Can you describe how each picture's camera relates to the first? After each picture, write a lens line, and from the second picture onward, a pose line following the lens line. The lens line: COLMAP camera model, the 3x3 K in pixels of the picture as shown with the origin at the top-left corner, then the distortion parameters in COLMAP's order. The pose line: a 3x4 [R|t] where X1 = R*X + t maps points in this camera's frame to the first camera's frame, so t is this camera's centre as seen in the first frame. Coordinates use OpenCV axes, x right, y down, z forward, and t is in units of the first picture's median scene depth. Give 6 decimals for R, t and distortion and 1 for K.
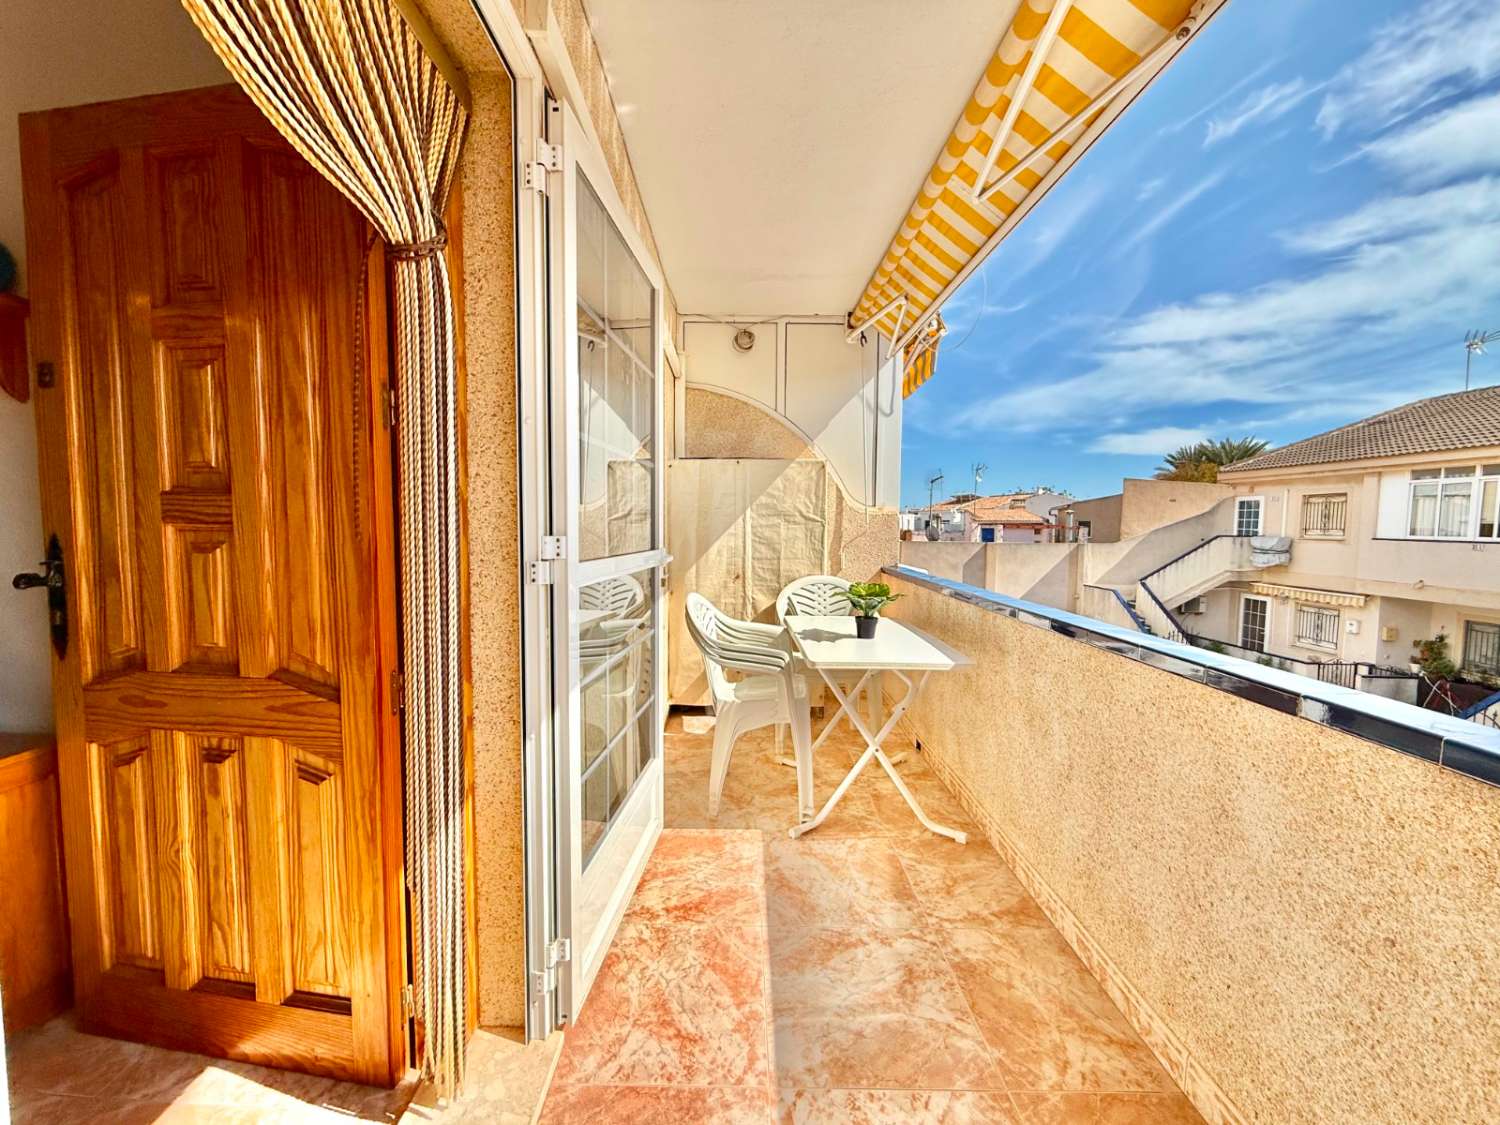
lens RADIAL K [[597.3, 0, 748.7], [0, 597.3, 555.4], [0, 0, 1]] dist [-0.001198, 0.000262]
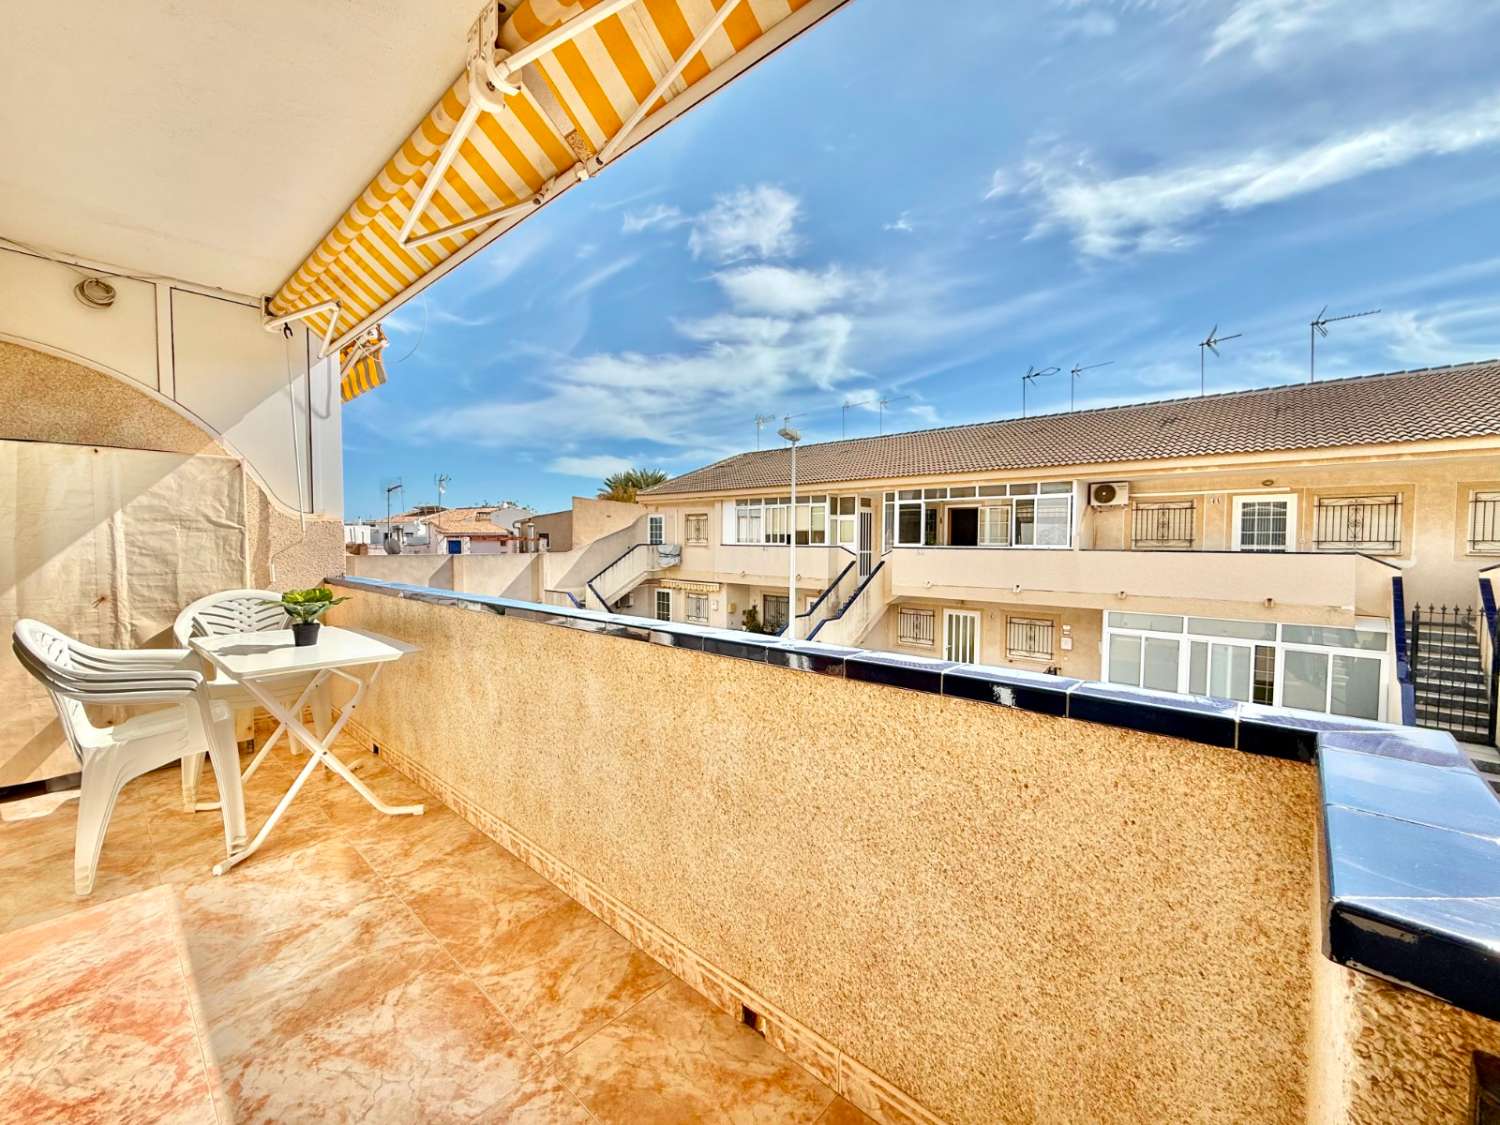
lens RADIAL K [[597.3, 0, 744.5], [0, 597.3, 565.0], [0, 0, 1]] dist [-0.001198, 0.000262]
pose [[0.676867, -0.038112, 0.735118, -0.011708], [0.042626, 0.999012, 0.012545, 0.009306], [-0.734871, 0.022843, 0.677823, -0.071637]]
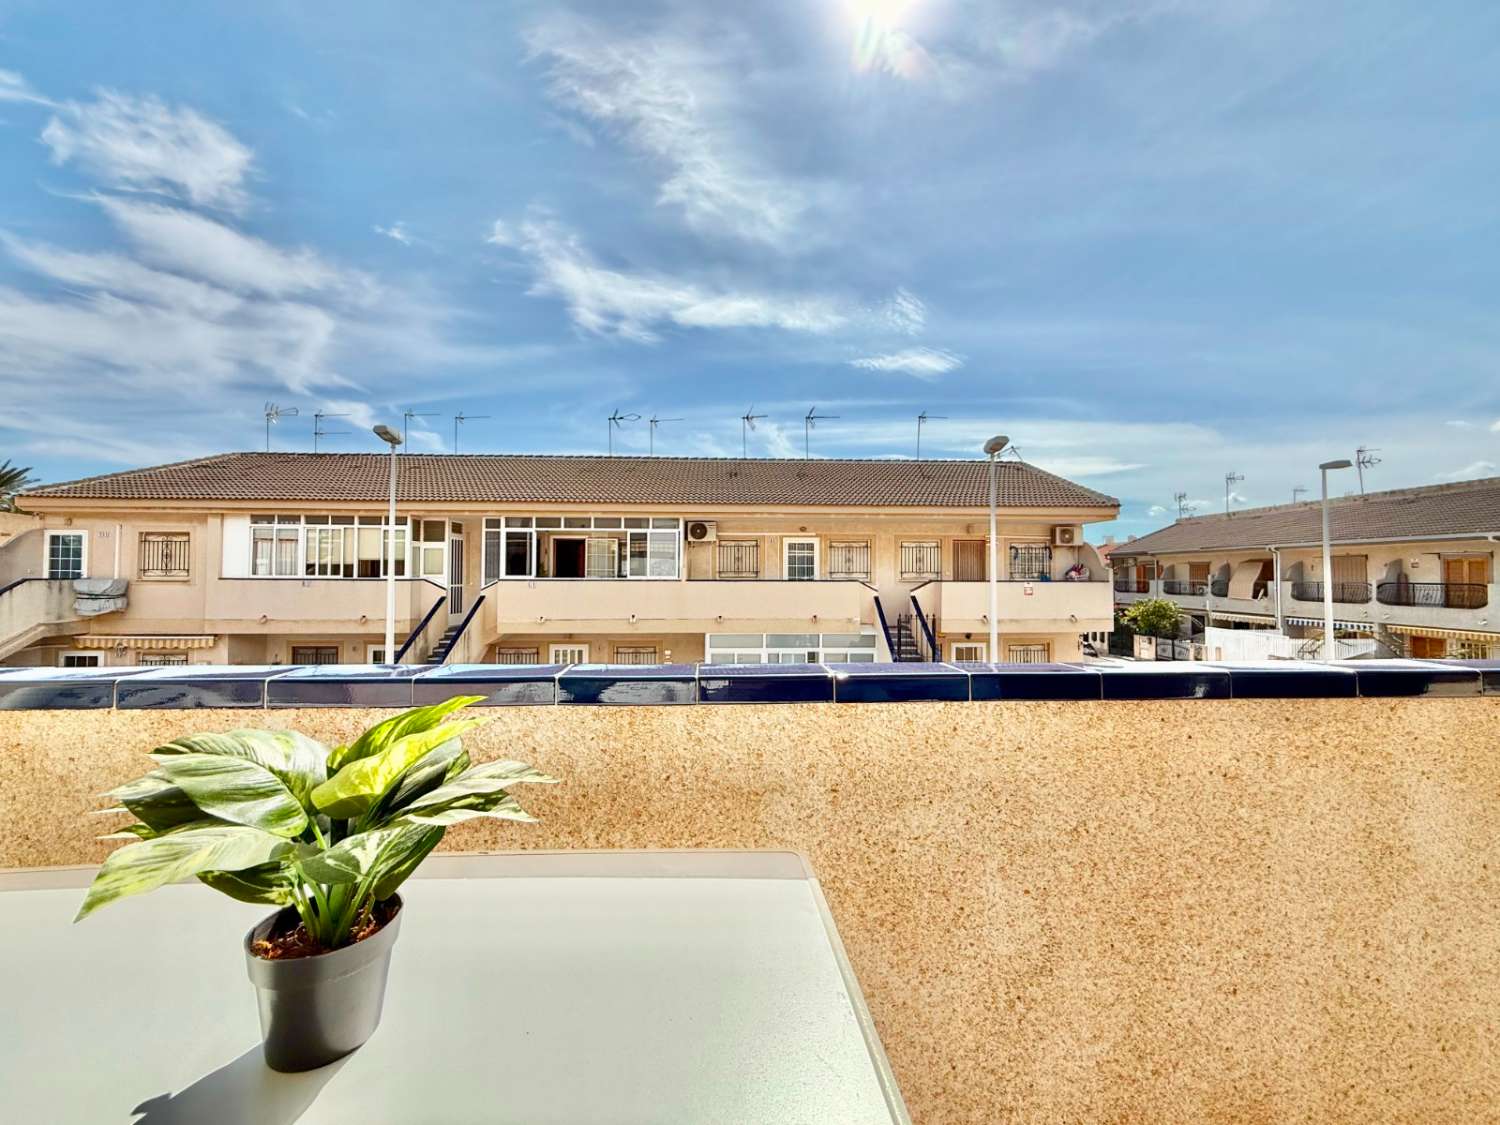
lens RADIAL K [[597.3, 0, 690.7], [0, 597.3, 566.5], [0, 0, 1]] dist [-0.001198, 0.000262]
pose [[-0.032353, 0.009980, 0.999427, 0.005722], [0.052000, 0.998613, -0.008288, 0.002258], [-0.998123, 0.051702, -0.032827, 0.333260]]
